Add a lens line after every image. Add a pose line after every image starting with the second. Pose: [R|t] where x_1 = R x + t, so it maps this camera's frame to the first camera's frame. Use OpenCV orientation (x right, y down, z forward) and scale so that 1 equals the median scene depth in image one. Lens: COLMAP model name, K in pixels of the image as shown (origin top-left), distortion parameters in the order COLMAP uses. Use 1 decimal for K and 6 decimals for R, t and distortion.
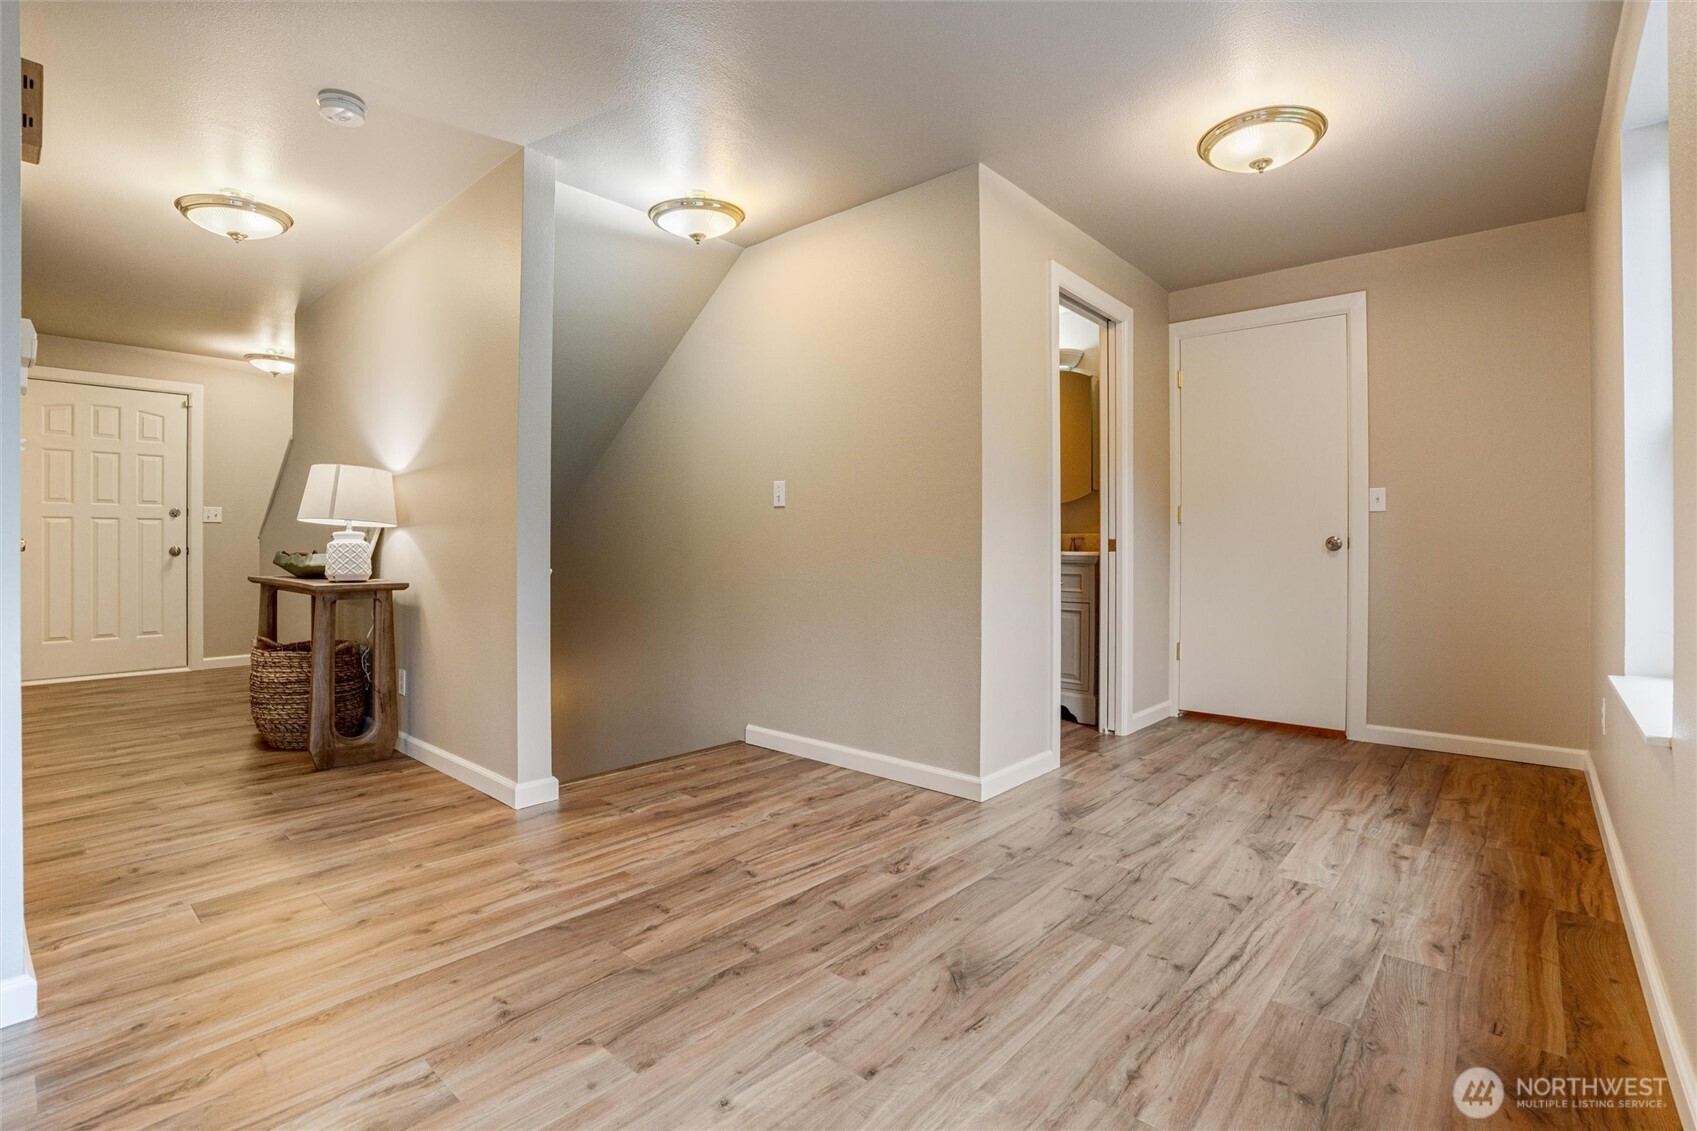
lens RADIAL K [[790.1, 0, 887.1], [0, 790.1, 533.2], [0, 0, 1]] dist [-0.062954, 0.015223]
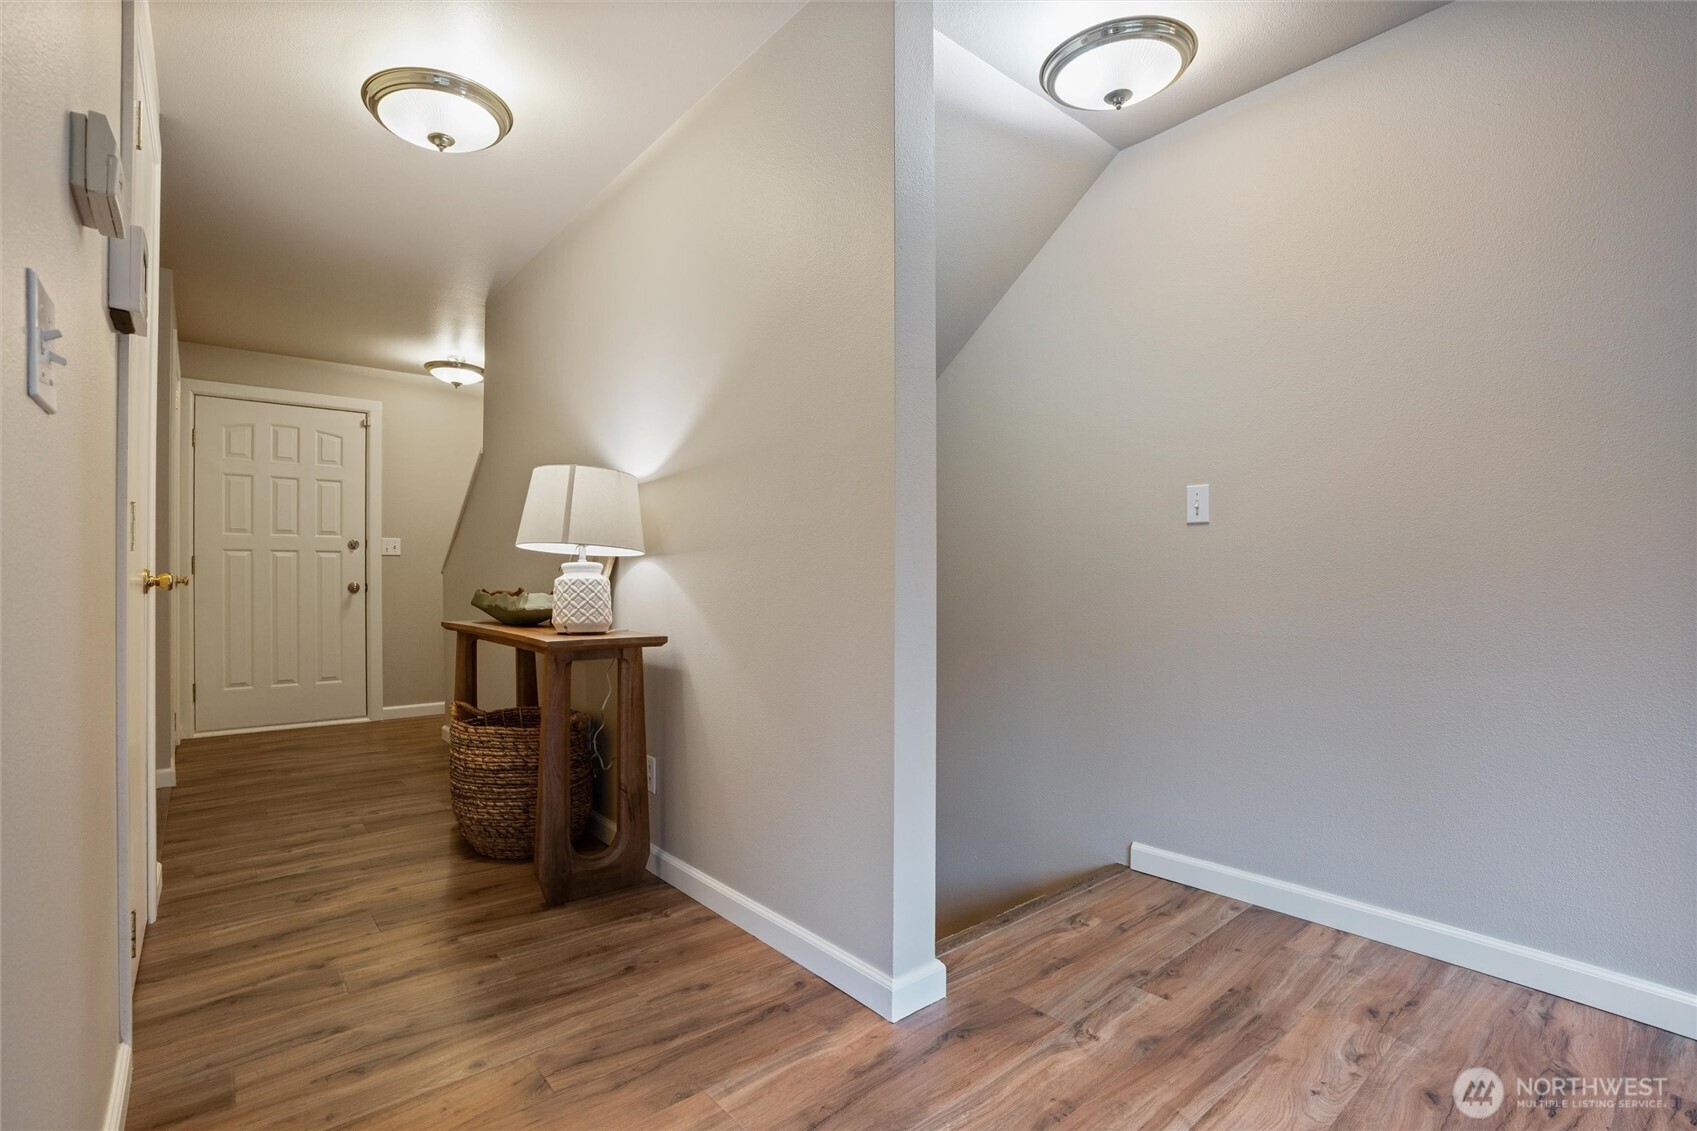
lens RADIAL K [[790.1, 0, 884.9], [0, 790.1, 565.5], [0, 0, 1]] dist [-0.062954, 0.015223]
pose [[0.989102, -0.005224, -0.147137, -0.314561], [0.005059, 0.999986, -0.001493, 0.003225], [0.147143, 0.000733, 0.989115, 0.323482]]
